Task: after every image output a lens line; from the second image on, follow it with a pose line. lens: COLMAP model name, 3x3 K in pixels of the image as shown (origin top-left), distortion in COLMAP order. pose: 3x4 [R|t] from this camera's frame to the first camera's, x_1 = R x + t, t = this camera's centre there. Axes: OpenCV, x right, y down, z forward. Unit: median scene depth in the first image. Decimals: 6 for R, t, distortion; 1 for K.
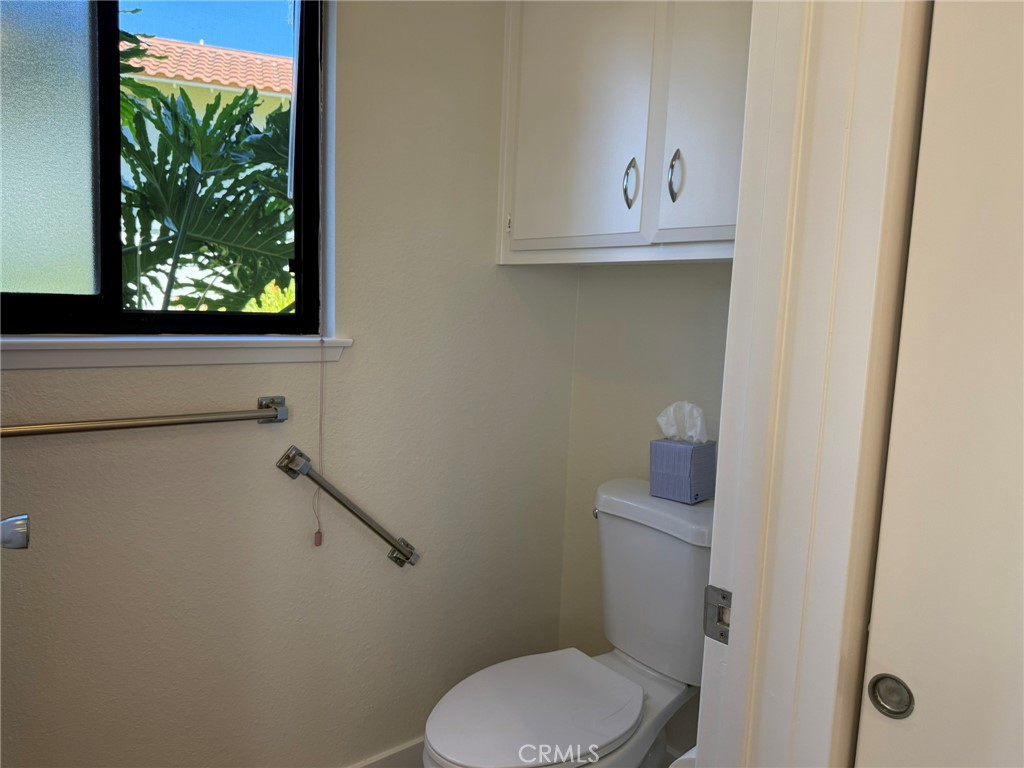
lens RADIAL K [[721.0, 0, 512.0], [0, 721.0, 384.0], [0, 0, 1]] dist [0.112691, -0.177285]
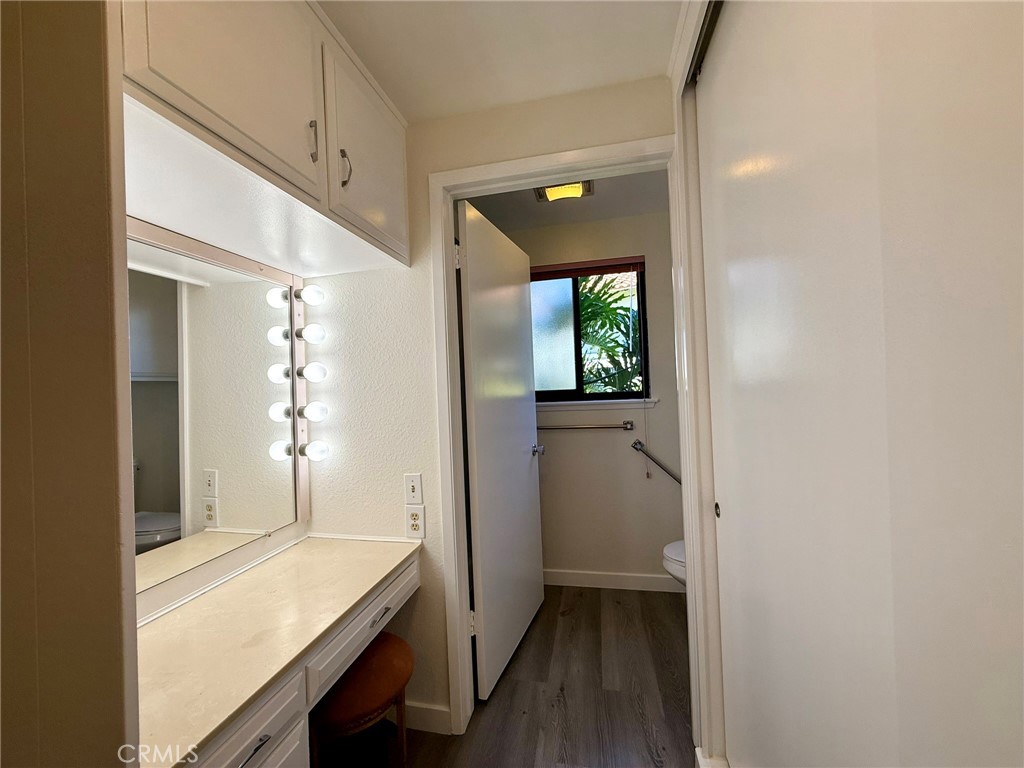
lens RADIAL K [[408.4, 0, 508.9], [0, 408.4, 384.7], [0, 0, 1]] dist [0.001011, 0.000070]
pose [[0.616383, -0.071466, -0.784197, 0.614162], [-0.021259, 0.994000, -0.107296, 0.056062], [0.787160, 0.082806, 0.611165, -0.329326]]
